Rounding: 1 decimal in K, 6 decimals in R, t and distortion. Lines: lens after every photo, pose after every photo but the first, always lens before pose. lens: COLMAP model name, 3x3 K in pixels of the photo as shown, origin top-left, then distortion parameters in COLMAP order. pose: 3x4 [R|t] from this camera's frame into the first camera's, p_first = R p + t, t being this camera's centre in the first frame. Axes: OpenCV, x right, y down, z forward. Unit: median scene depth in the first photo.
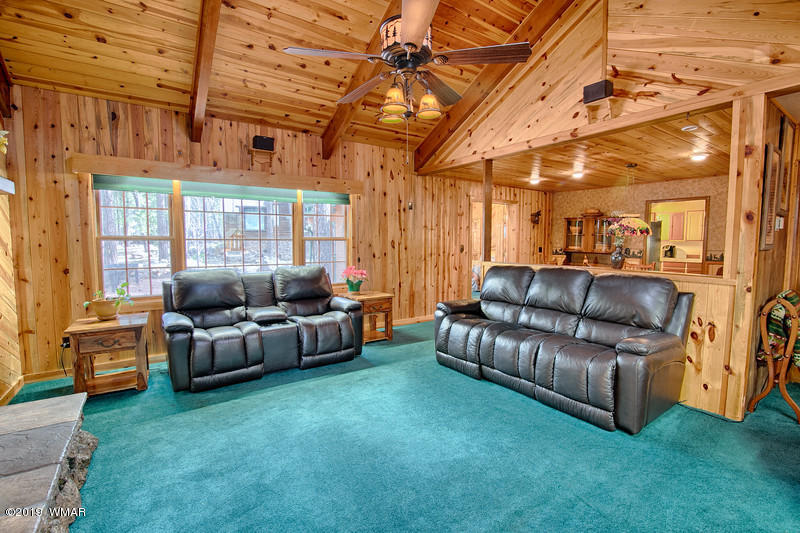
lens RADIAL K [[367.0, 0, 400.0], [0, 367.0, 266.5], [0, 0, 1]] dist [-0.012864, -0.000087]
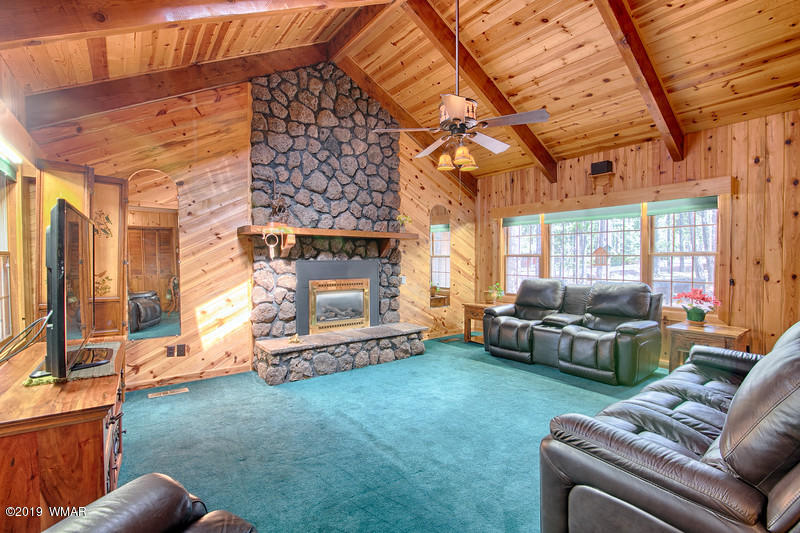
lens RADIAL K [[367.0, 0, 400.0], [0, 367.0, 266.5], [0, 0, 1]] dist [-0.012864, -0.000087]
pose [[0.051517, 0.018130, -0.998508, 0.763278], [-0.068119, 0.997570, 0.014599, -0.020050], [0.996346, 0.067266, 0.052627, 0.404025]]
